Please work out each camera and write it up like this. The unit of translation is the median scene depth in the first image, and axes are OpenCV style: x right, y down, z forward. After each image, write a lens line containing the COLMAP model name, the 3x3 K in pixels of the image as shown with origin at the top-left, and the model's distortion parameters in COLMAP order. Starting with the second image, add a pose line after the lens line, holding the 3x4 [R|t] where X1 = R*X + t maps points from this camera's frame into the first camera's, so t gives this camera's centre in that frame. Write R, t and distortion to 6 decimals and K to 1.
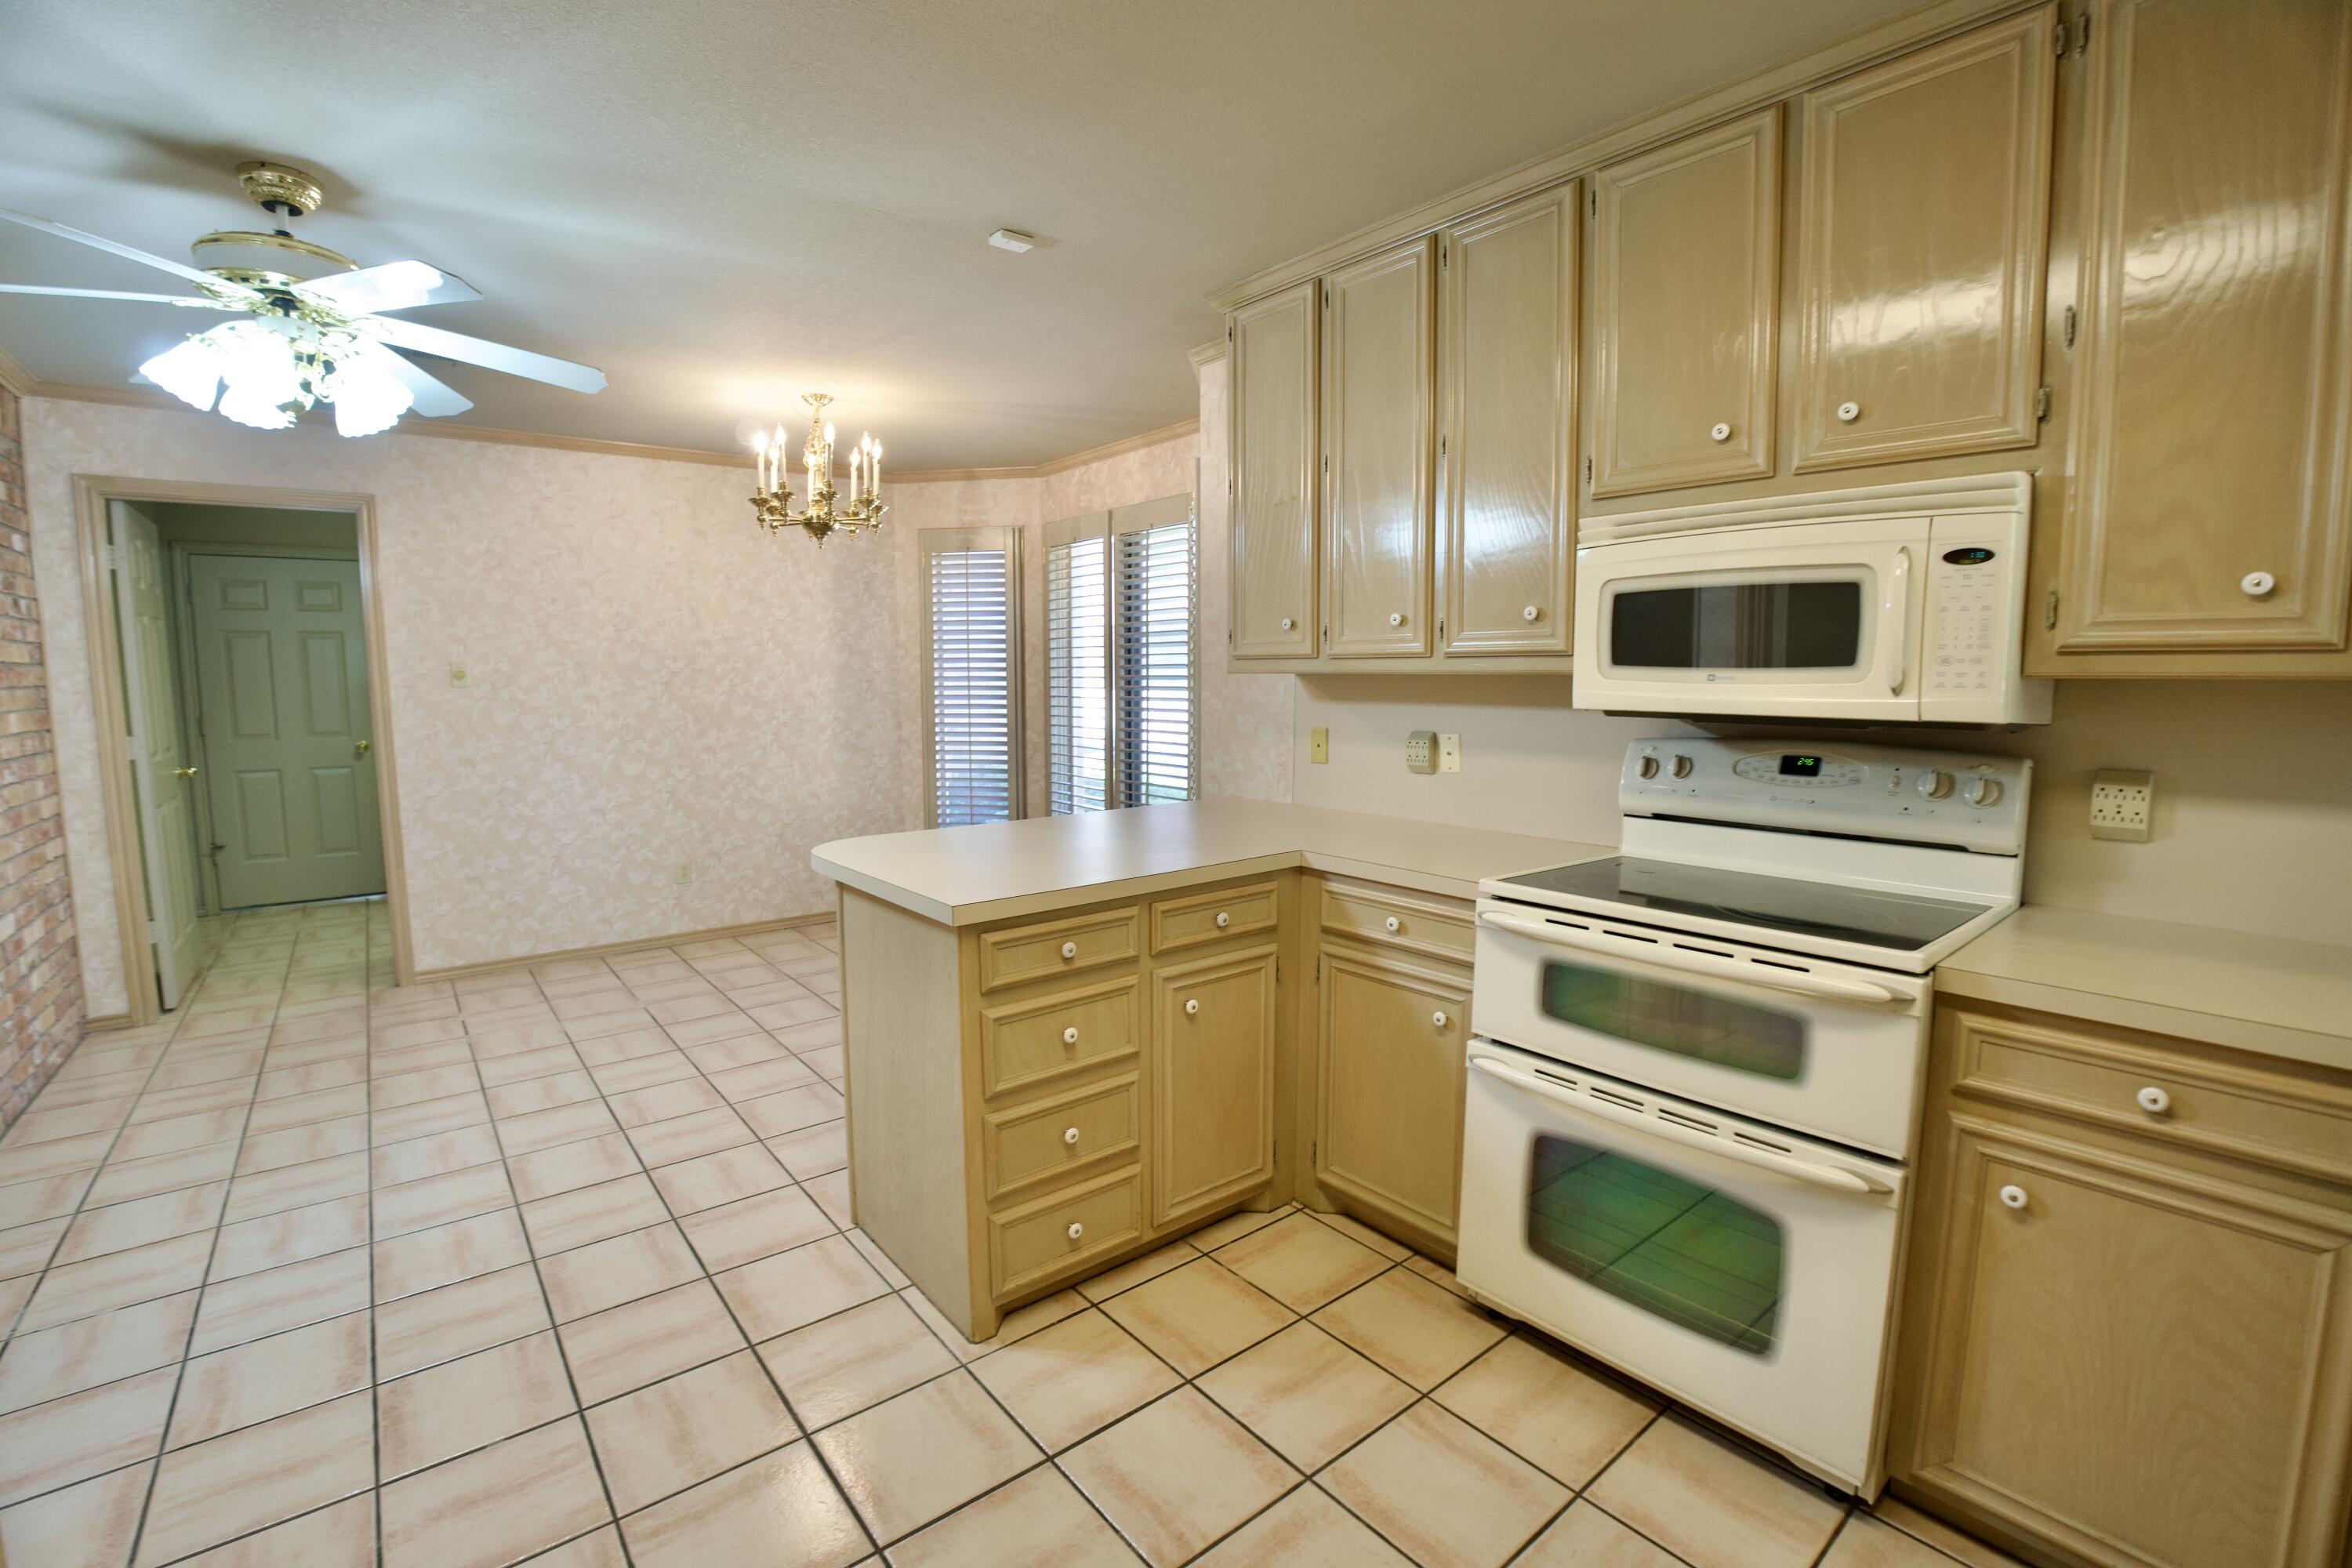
lens RADIAL K [[1027.1, 0, 1177.9], [0, 1027.1, 785.3], [0, 0, 1]] dist [-0.062821, 0.012036]
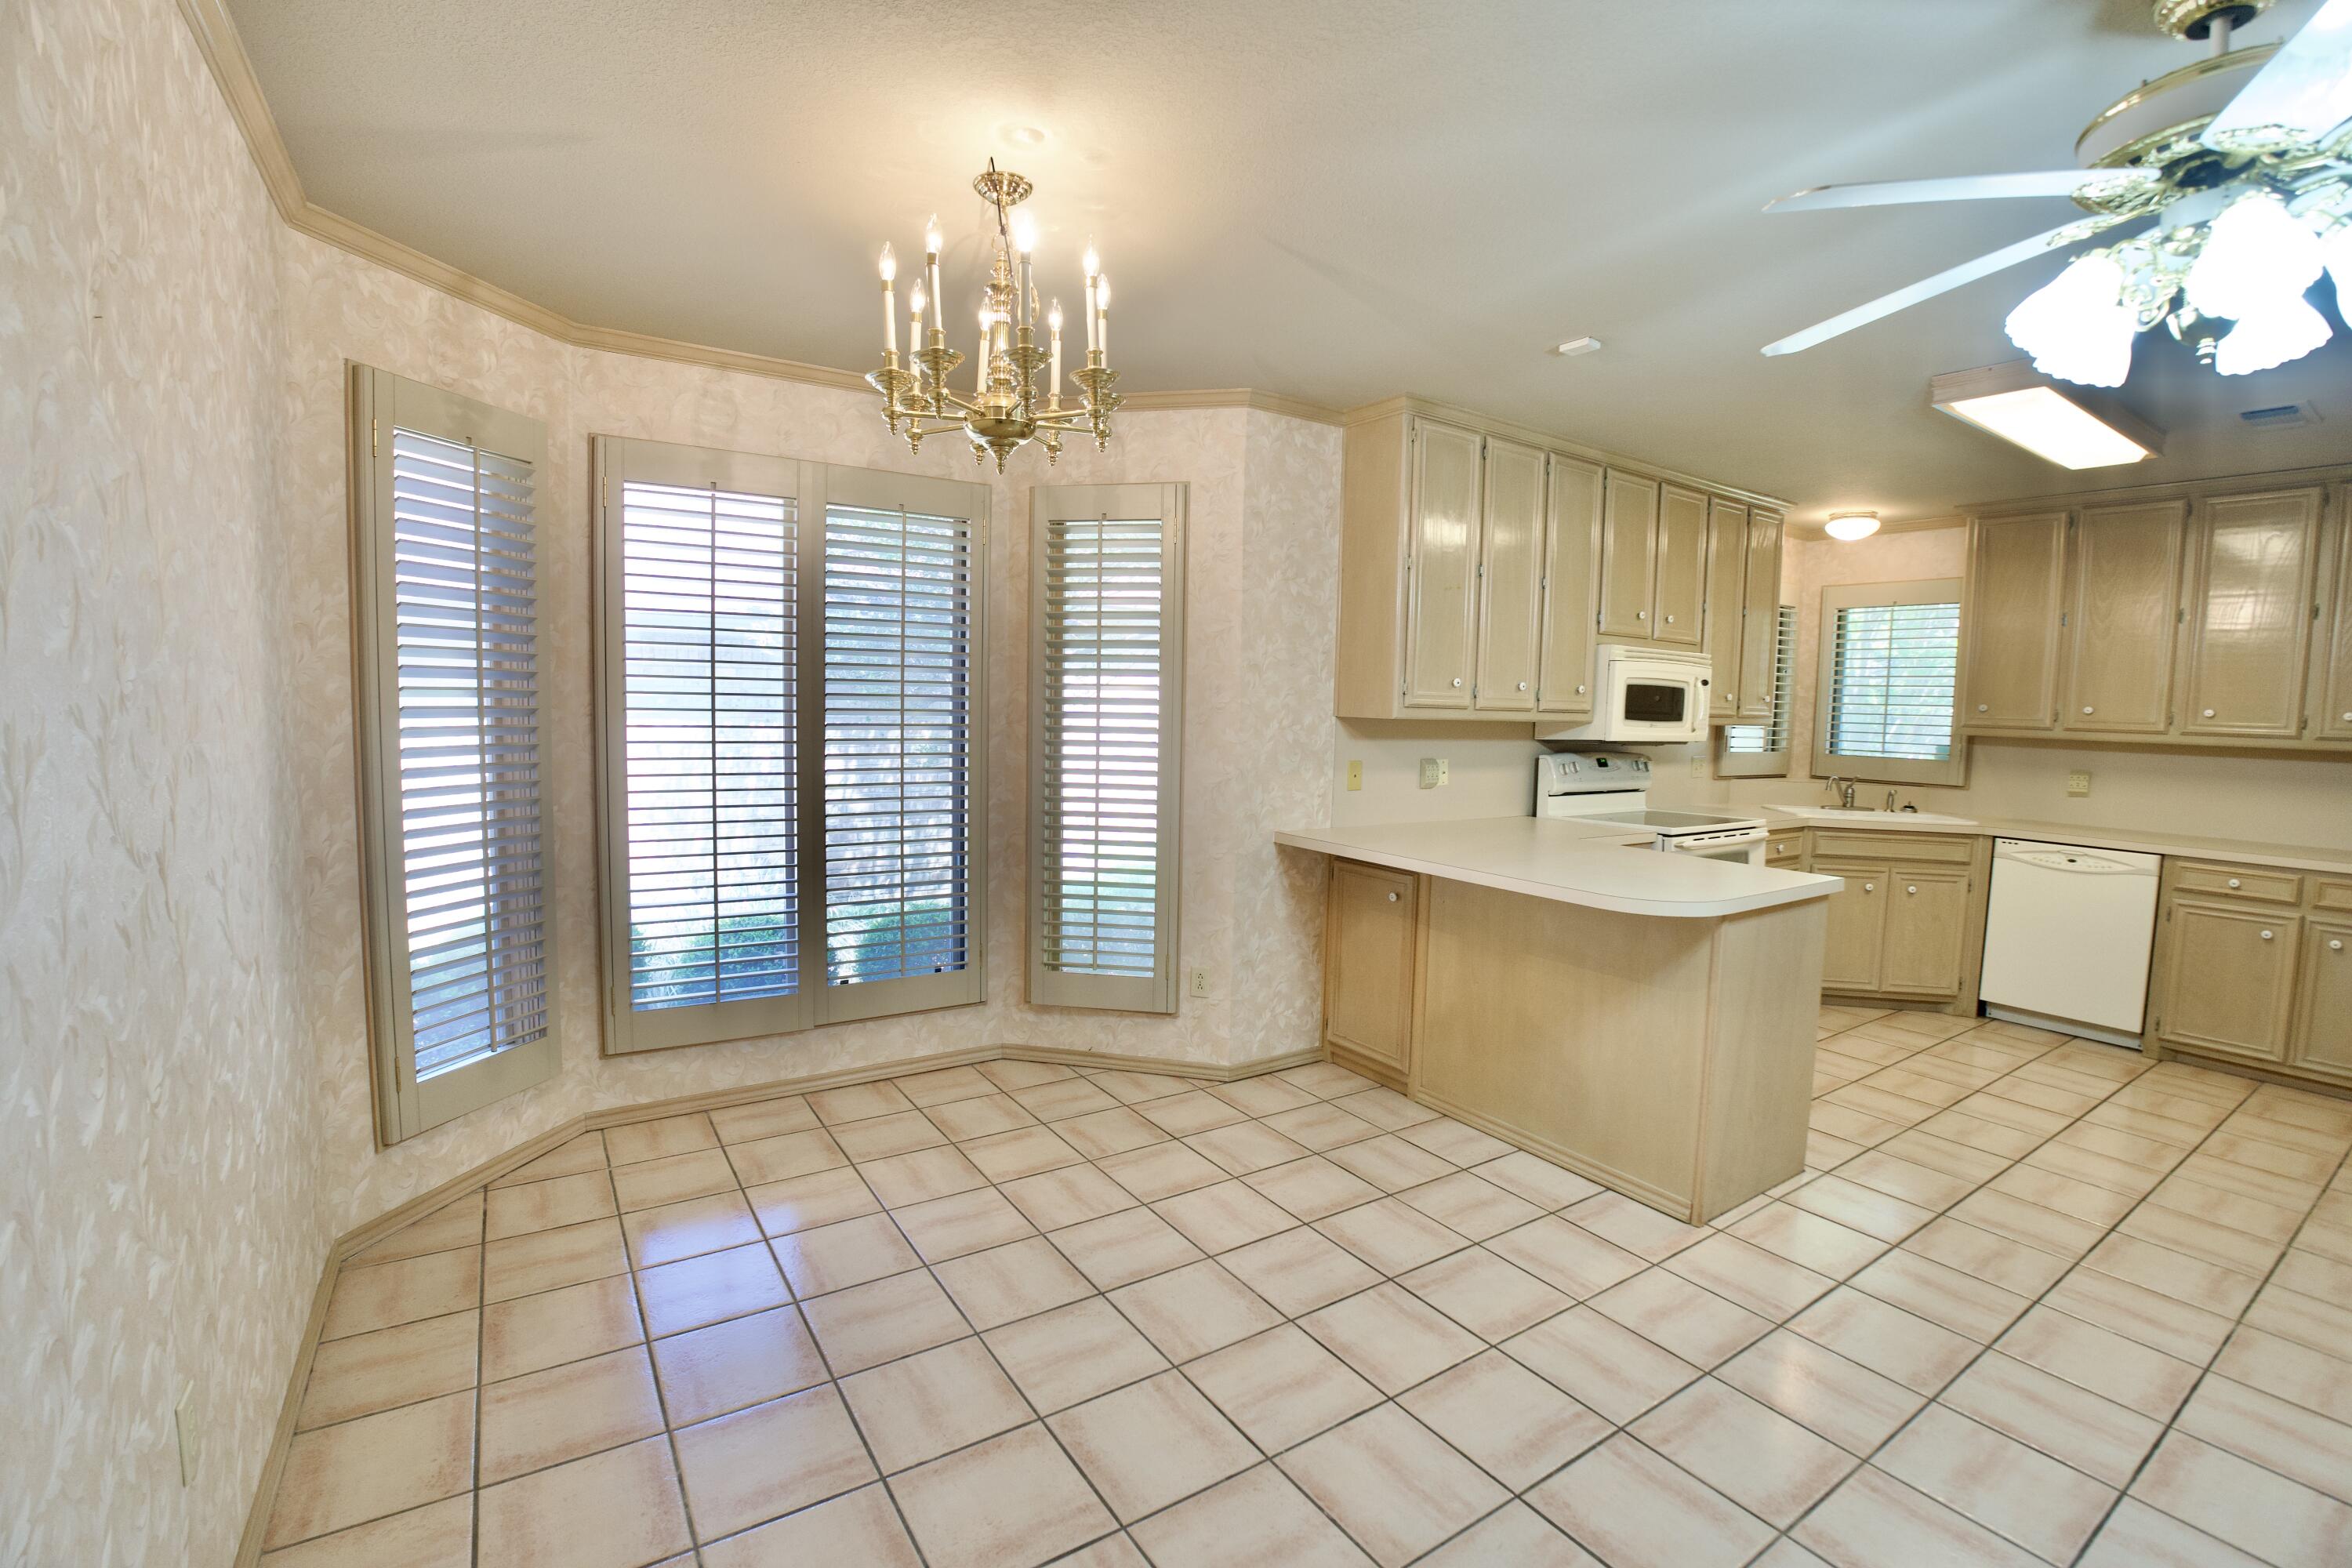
lens RADIAL K [[1027.1, 0, 1164.1], [0, 1027.1, 781.7], [0, 0, 1]] dist [-0.062821, 0.012036]
pose [[0.106209, -0.071635, 0.991760, -1.750038], [0.083356, 0.994532, 0.062908, -0.203770], [-0.990844, 0.075987, 0.111599, 1.743895]]
